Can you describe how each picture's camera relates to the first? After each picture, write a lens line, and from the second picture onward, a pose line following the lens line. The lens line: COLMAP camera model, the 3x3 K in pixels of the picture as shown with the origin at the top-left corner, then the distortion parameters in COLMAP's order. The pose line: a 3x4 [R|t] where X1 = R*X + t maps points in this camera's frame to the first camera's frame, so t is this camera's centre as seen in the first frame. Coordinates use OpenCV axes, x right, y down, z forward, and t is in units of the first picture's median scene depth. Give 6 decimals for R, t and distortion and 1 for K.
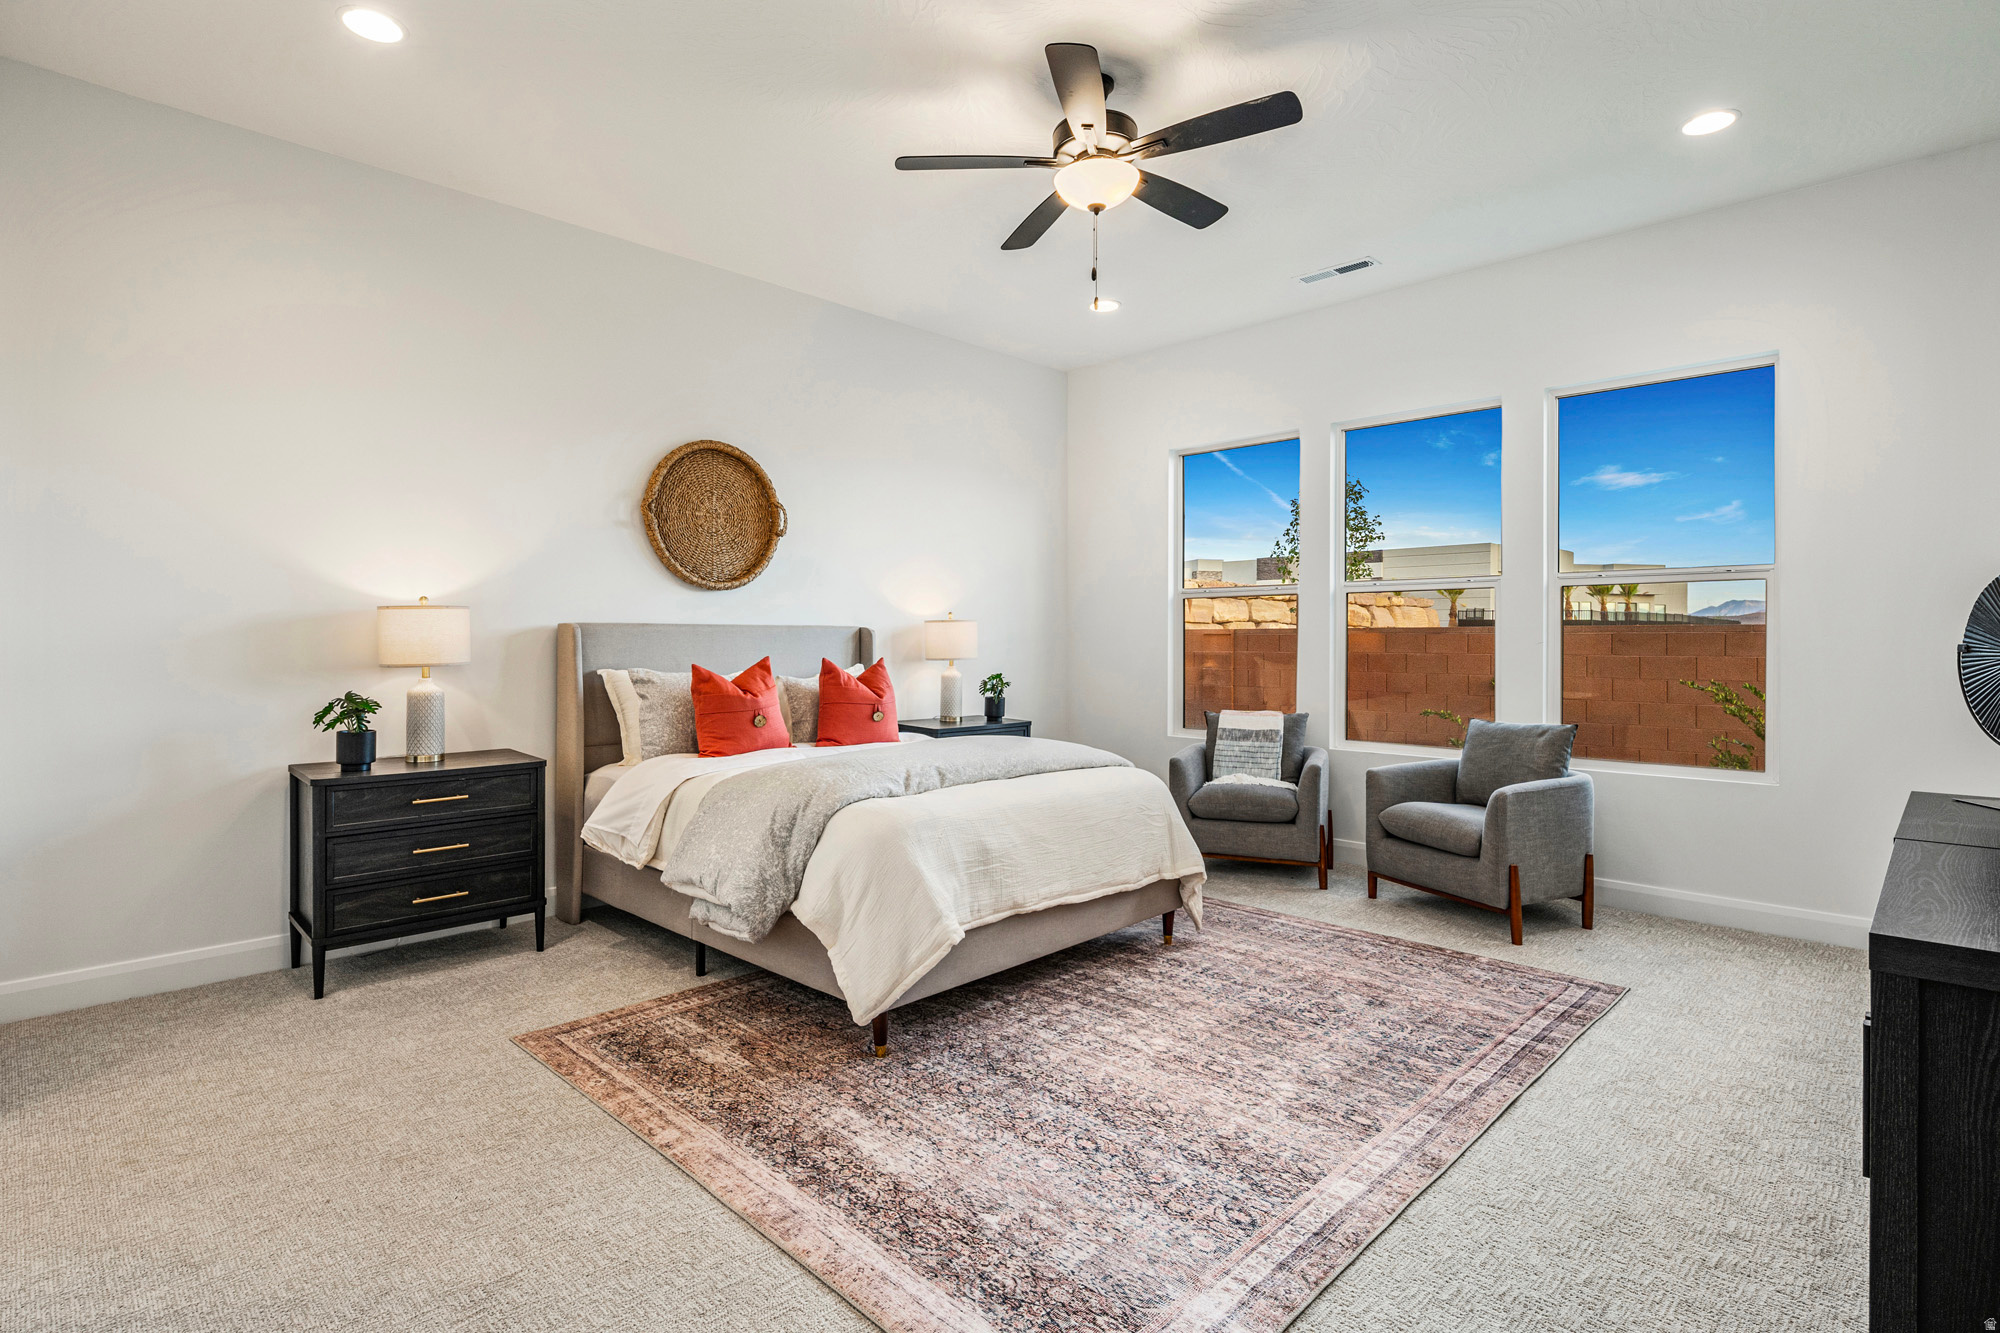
lens RADIAL K [[988.1, 0, 990.9], [0, 988.1, 628.3], [0, 0, 1]] dist [-0.001395, -0.000587]
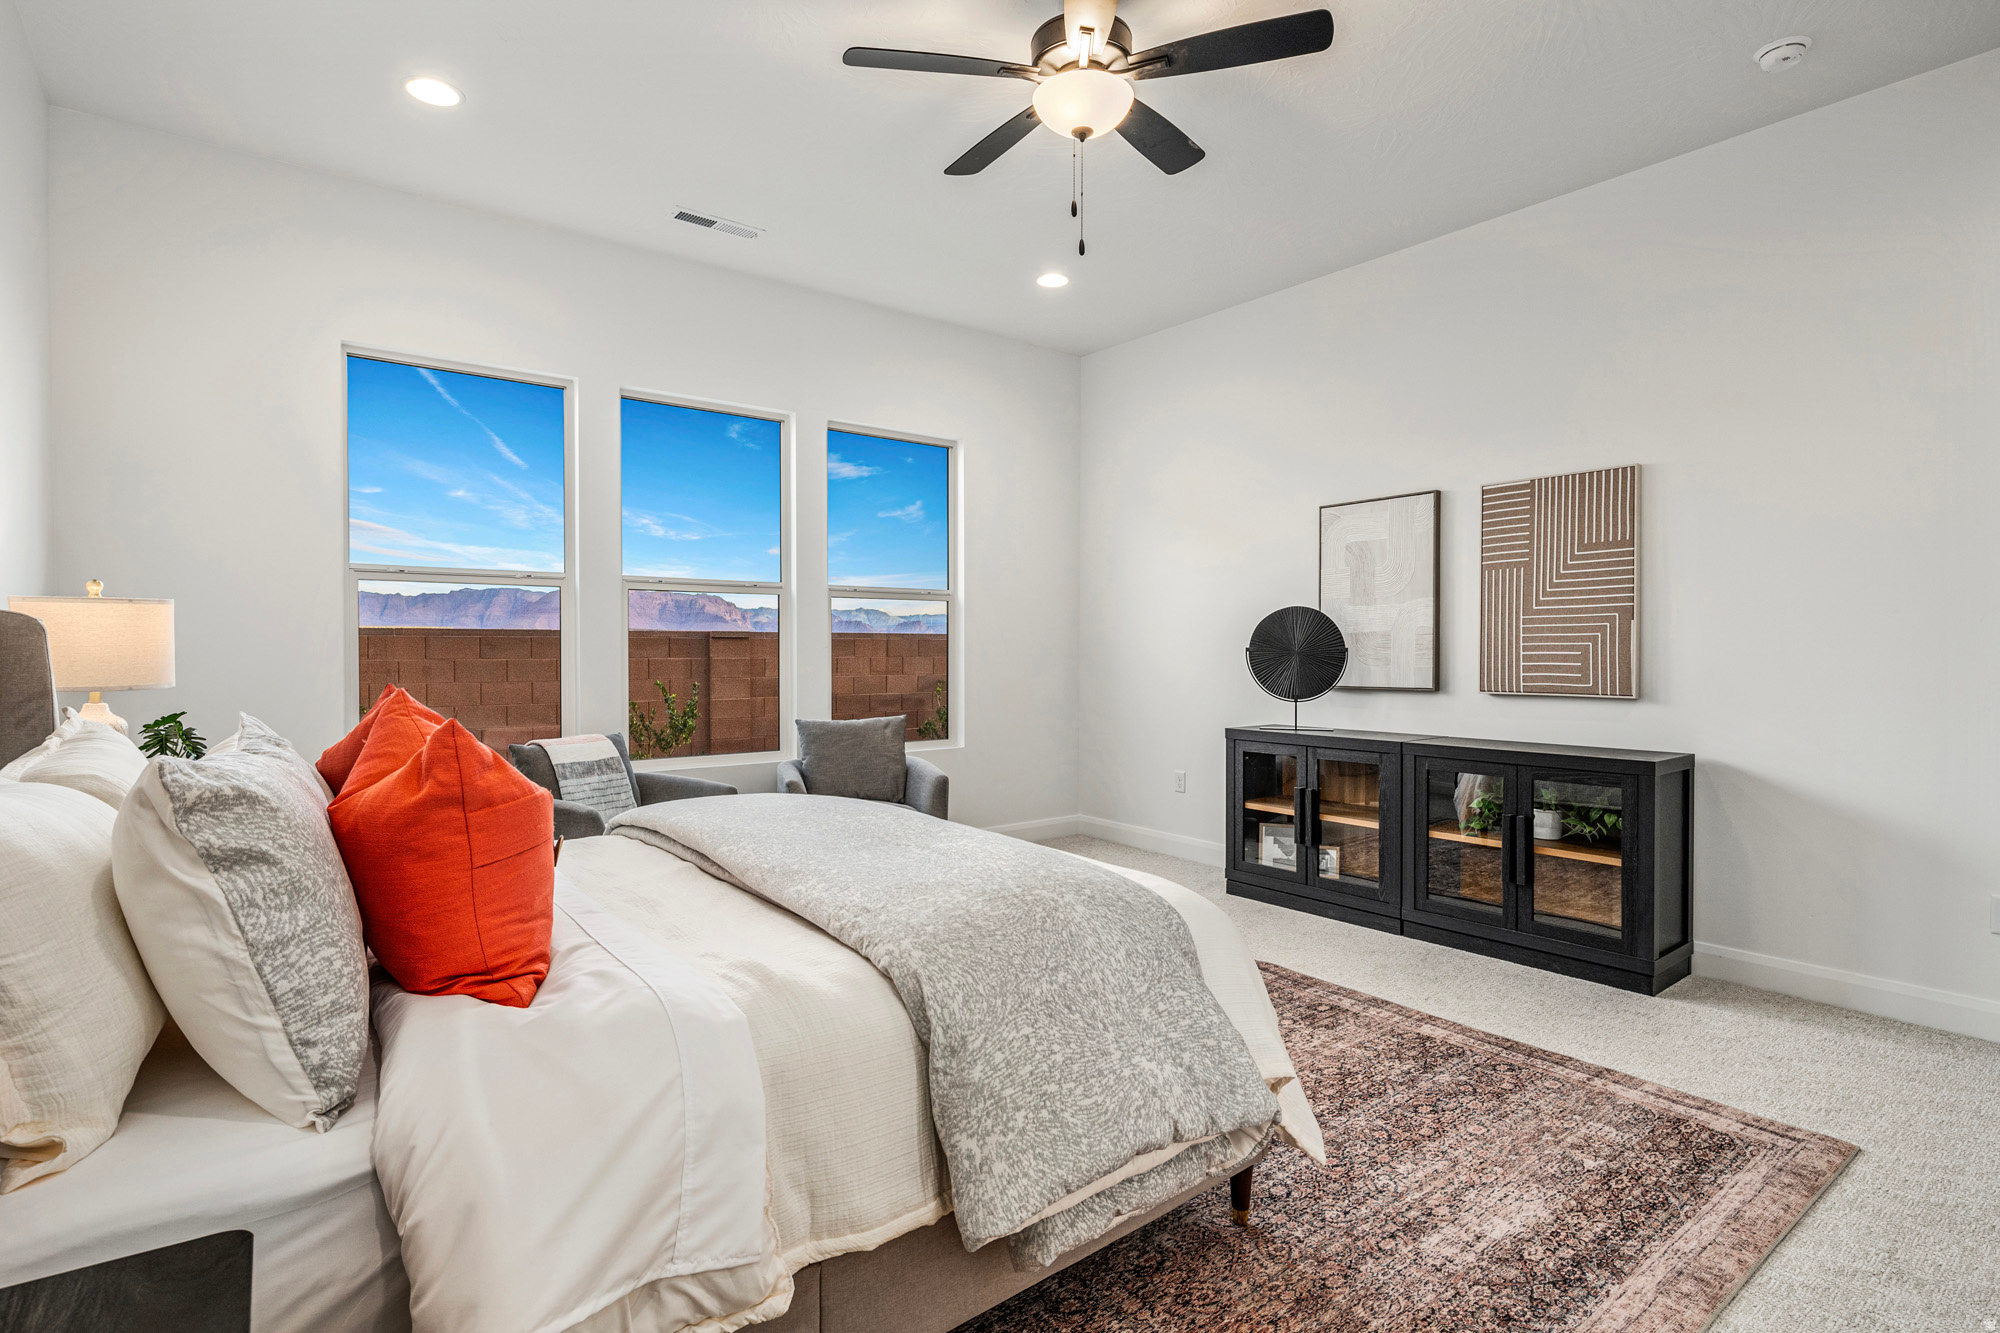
lens RADIAL K [[988.1, 0, 999.3], [0, 988.1, 658.3], [0, 0, 1]] dist [-0.001395, -0.000587]
pose [[0.127267, -0.015687, 0.991744, -0.744751], [-0.010741, 0.999795, 0.017193, 0.010408], [-0.991810, -0.012840, 0.127072, 0.964100]]
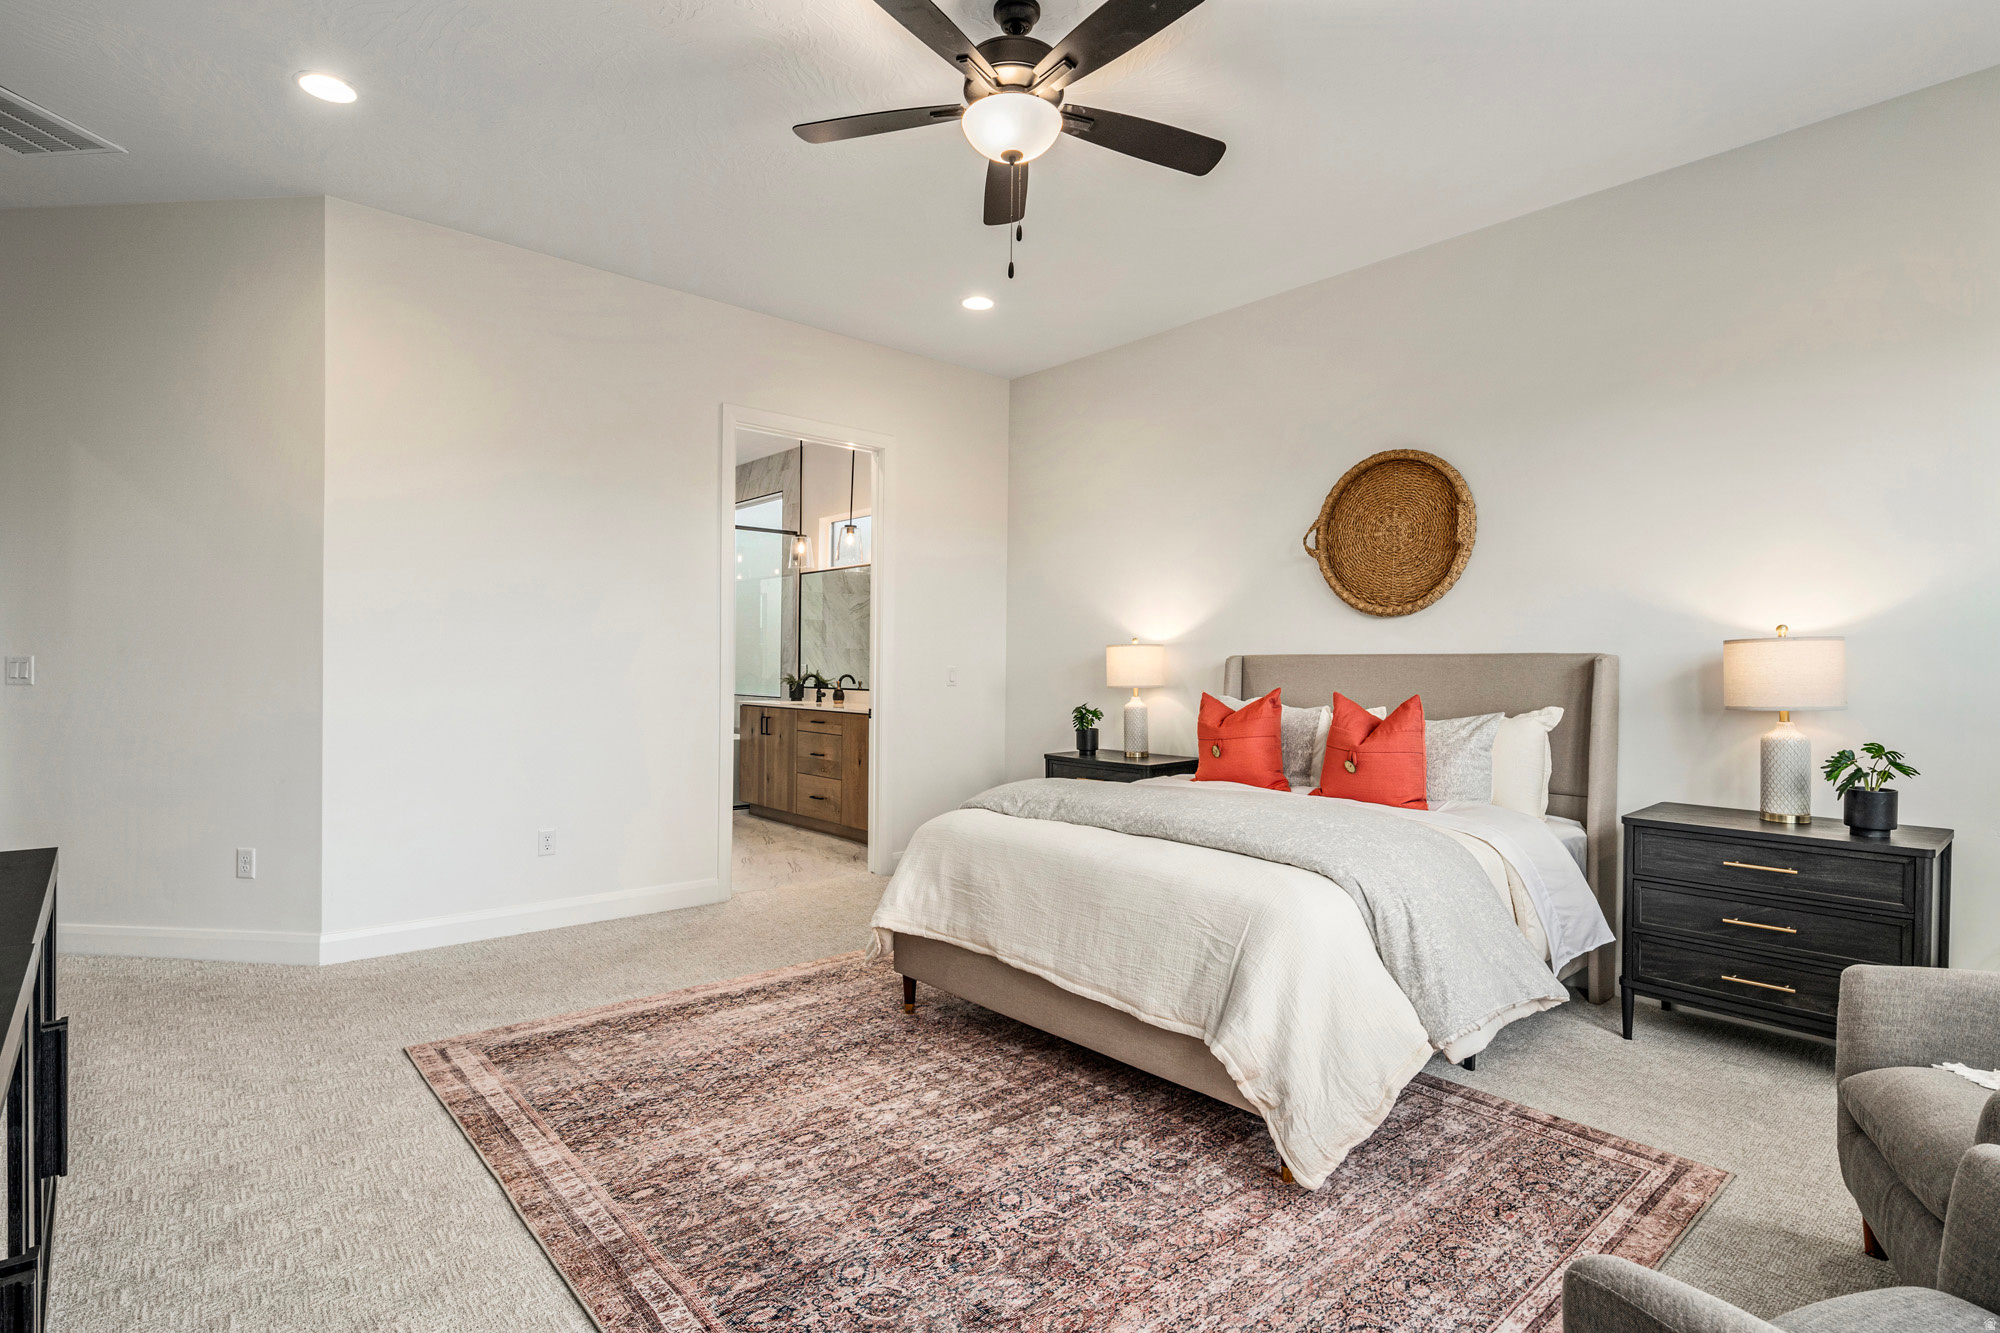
lens RADIAL K [[988.1, 0, 998.3], [0, 988.1, 681.2], [0, 0, 1]] dist [-0.001395, -0.000587]
pose [[-0.068394, 0.011531, -0.997592, 0.947012], [0.000347, 0.999933, 0.011535, 0.015884], [0.997658, 0.000443, -0.068394, 1.053607]]
